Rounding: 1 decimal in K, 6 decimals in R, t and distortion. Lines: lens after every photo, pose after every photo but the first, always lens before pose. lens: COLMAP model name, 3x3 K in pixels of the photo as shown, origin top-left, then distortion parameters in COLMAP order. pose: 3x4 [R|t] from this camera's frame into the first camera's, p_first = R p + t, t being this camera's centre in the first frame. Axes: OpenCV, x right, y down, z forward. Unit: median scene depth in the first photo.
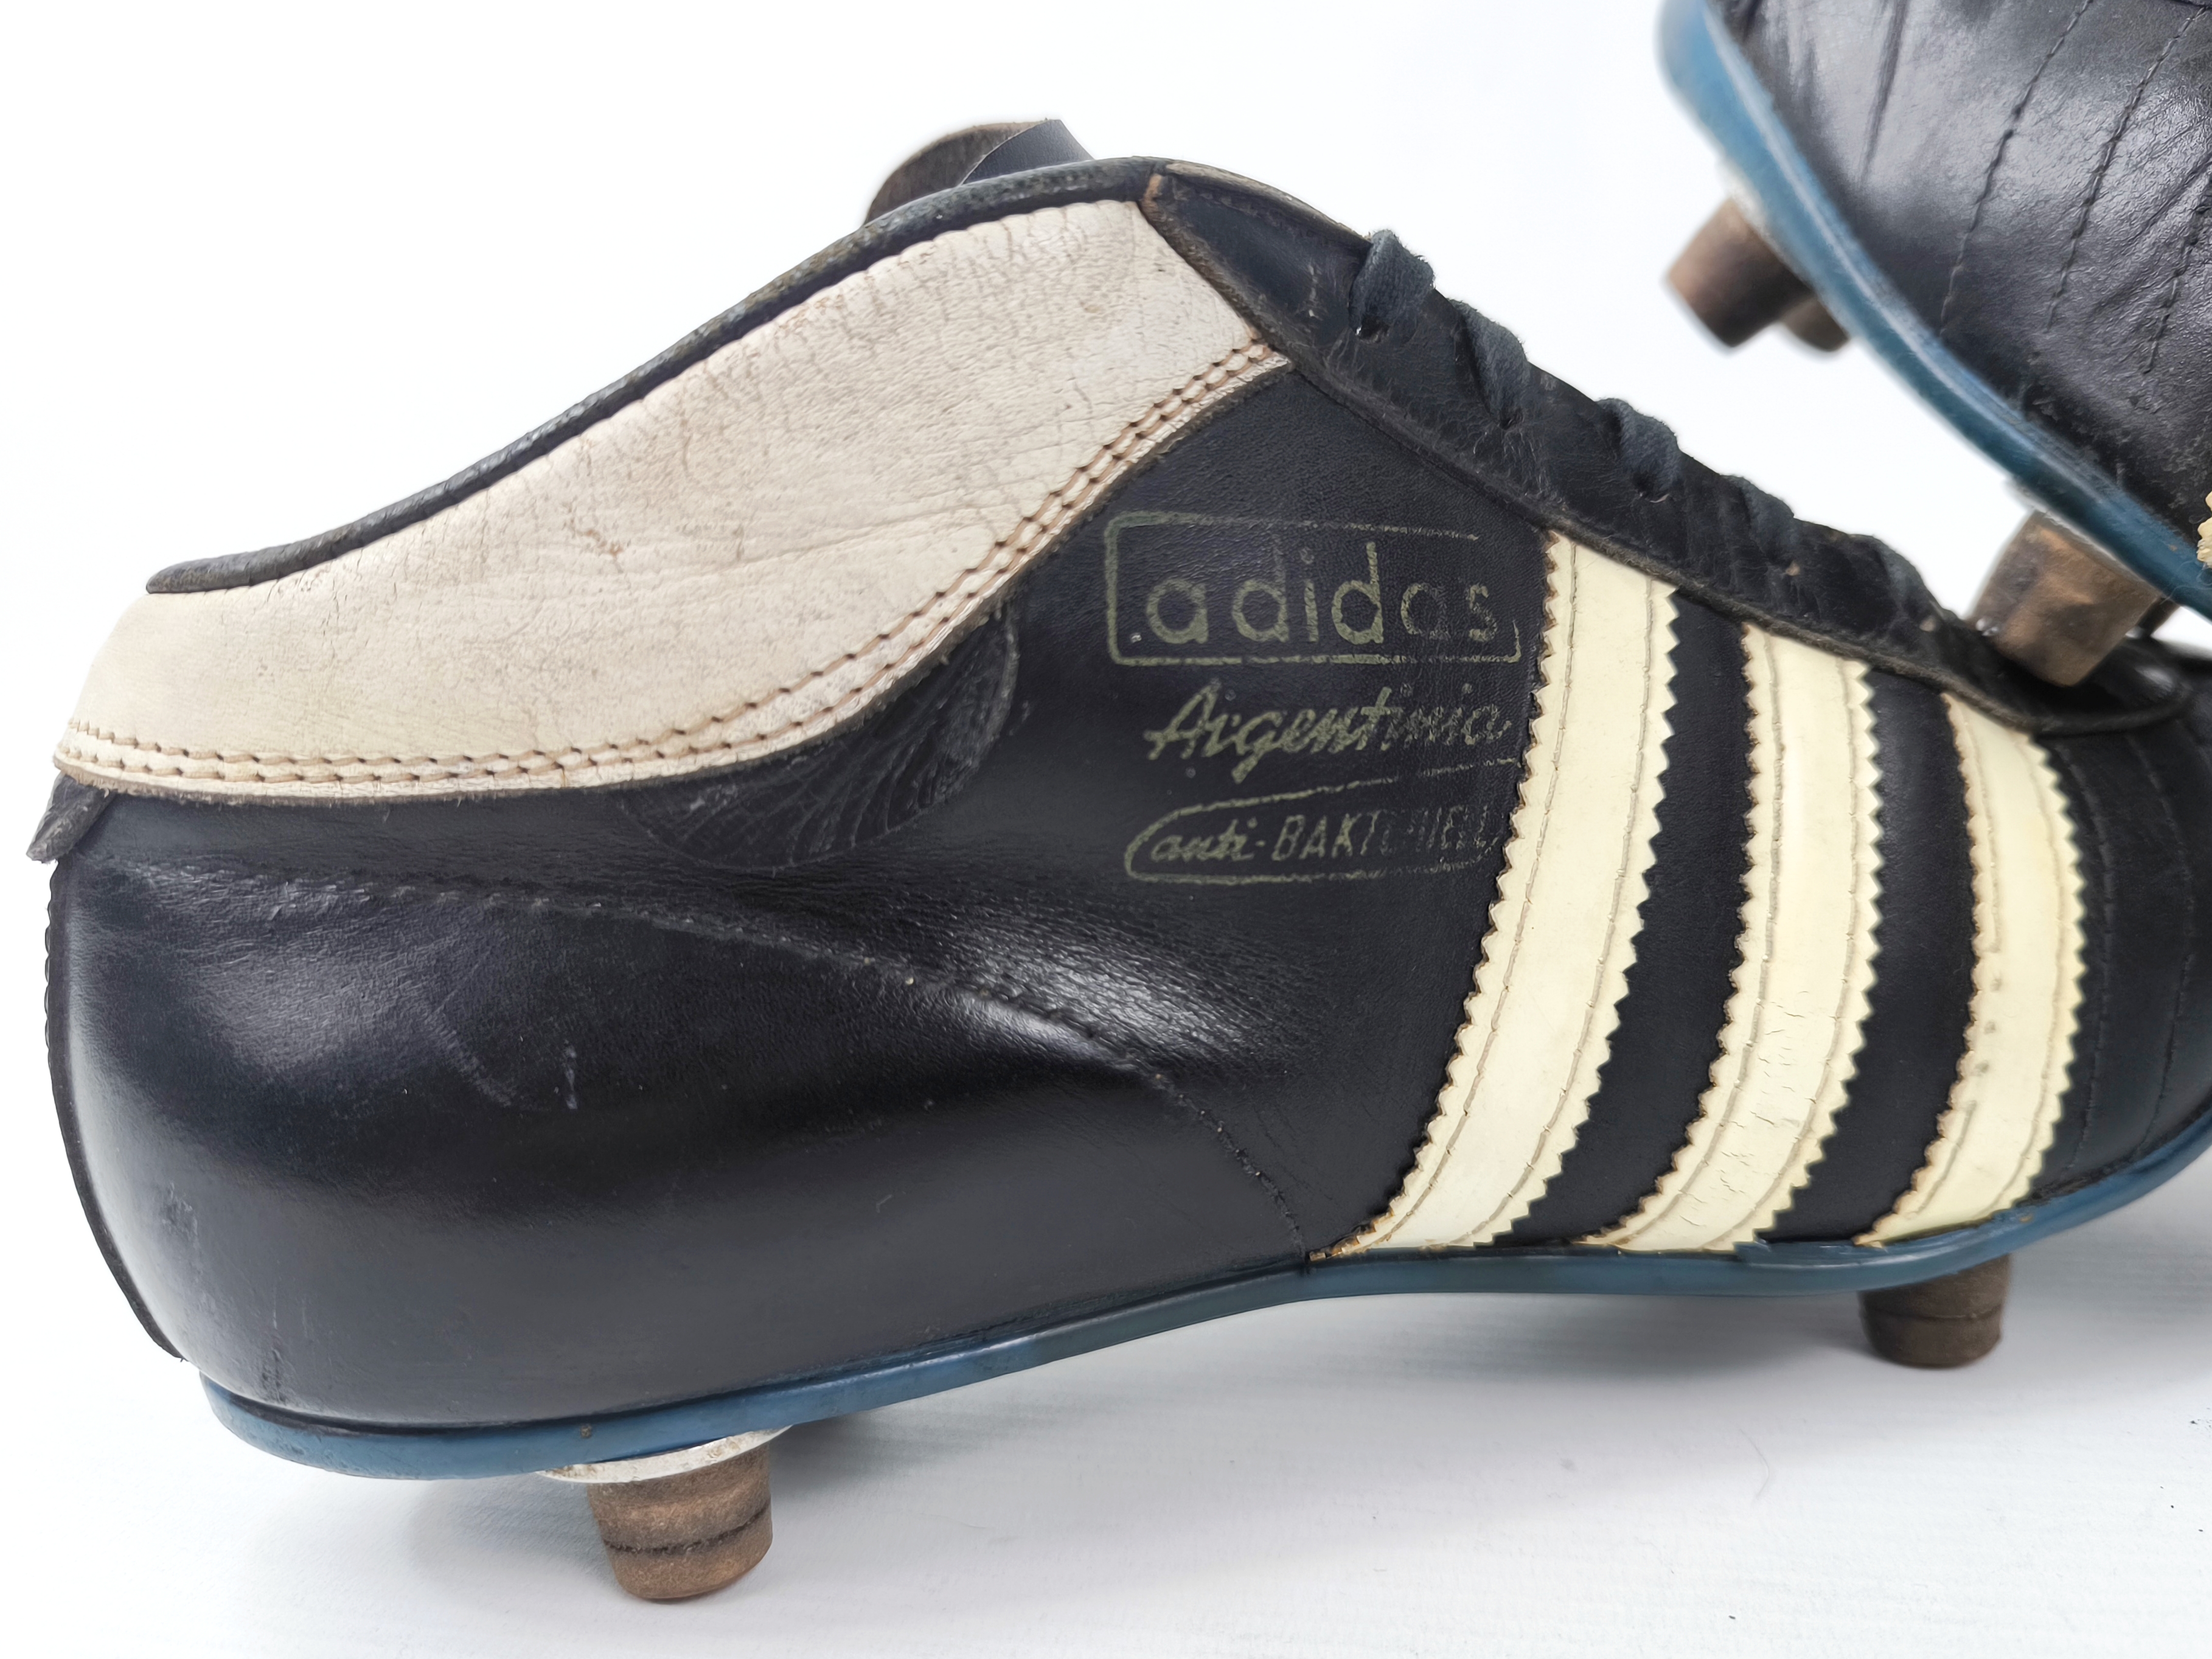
lens RADIAL K [[1725.4, 0, 1153.4], [0, 1725.4, 880.0], [0, 0, 1]] dist [-0.020432, -0.003623]
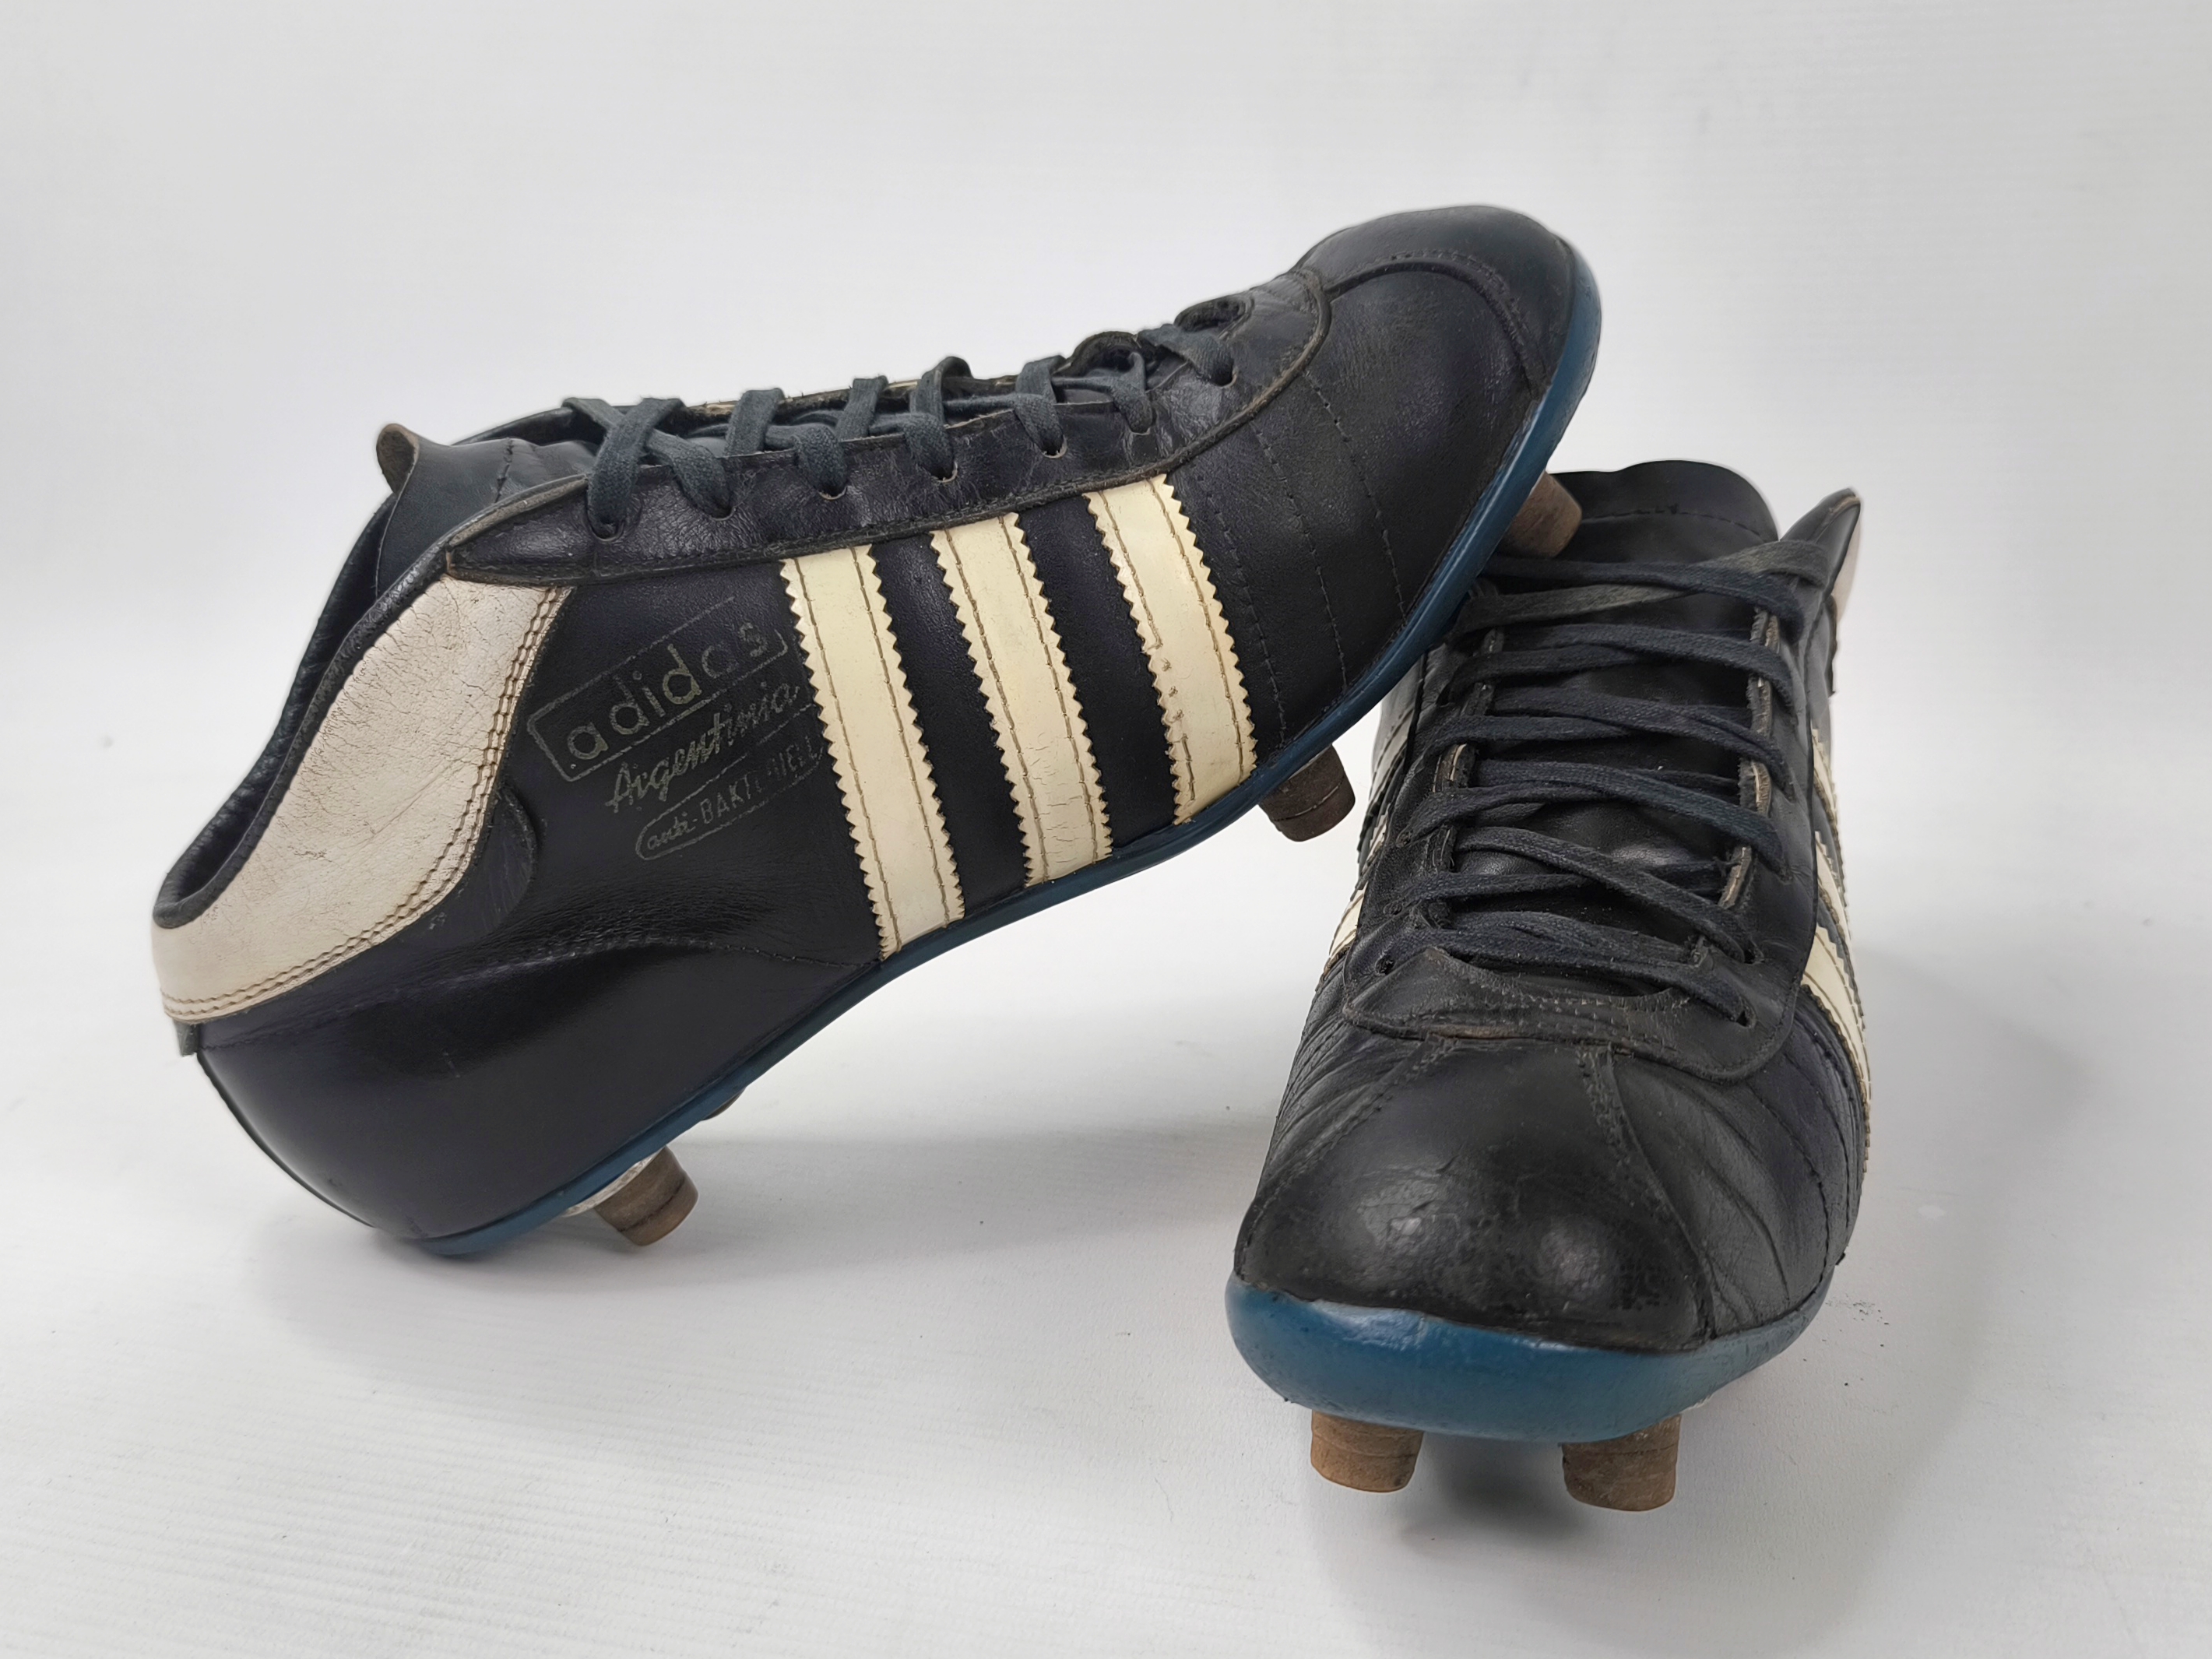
lens RADIAL K [[2127.8, 0, 1159.9], [0, 2127.8, 824.5], [0, 0, 1]] dist [0.006794, 0.004969]
pose [[0.891158, -0.373386, -0.257722, 1.110554], [0.439324, 0.852020, 0.284703, -0.455191], [0.113280, -0.366939, 0.923322, -1.078864]]
